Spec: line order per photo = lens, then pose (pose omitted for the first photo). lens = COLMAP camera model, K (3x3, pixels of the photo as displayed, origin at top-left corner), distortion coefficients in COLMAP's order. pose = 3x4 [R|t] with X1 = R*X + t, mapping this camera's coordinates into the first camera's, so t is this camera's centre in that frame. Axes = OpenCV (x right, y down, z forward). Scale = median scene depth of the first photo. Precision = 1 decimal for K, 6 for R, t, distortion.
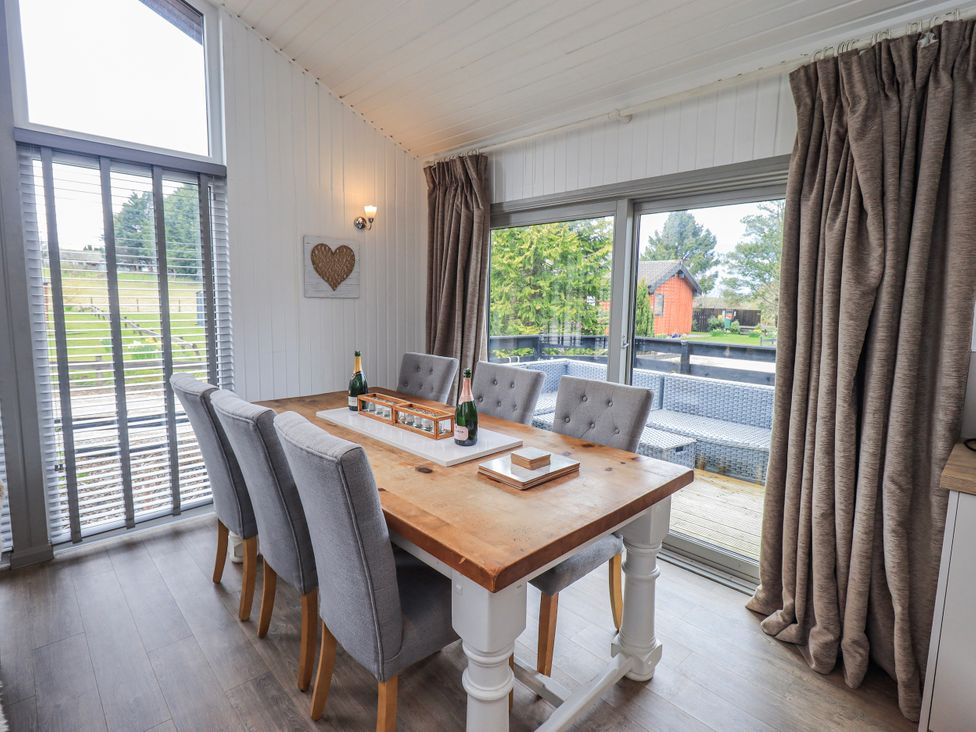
lens RADIAL K [[507.6, 0, 493.5], [0, 507.6, 353.5], [0, 0, 1]] dist [0.004174, 0.001737]
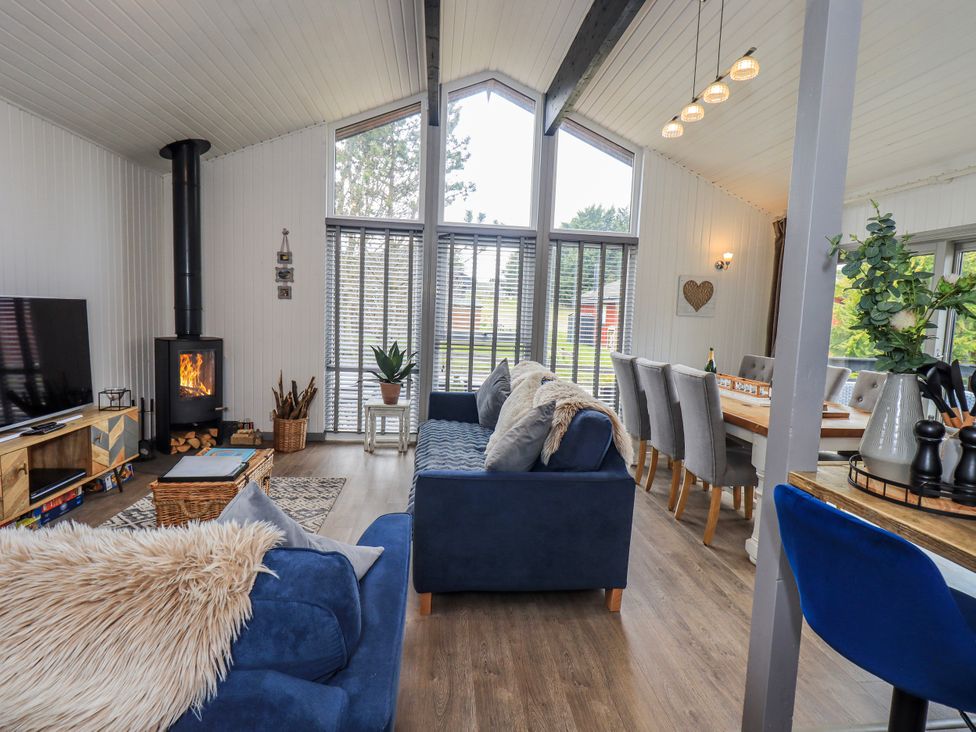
lens RADIAL K [[507.6, 0, 493.5], [0, 507.6, 353.5], [0, 0, 1]] dist [0.004174, 0.001737]
pose [[0.790958, 0.061868, -0.608734, 0.166358], [-0.092431, 0.995539, -0.018919, 0.105860], [0.604848, 0.071230, 0.793149, -0.691893]]
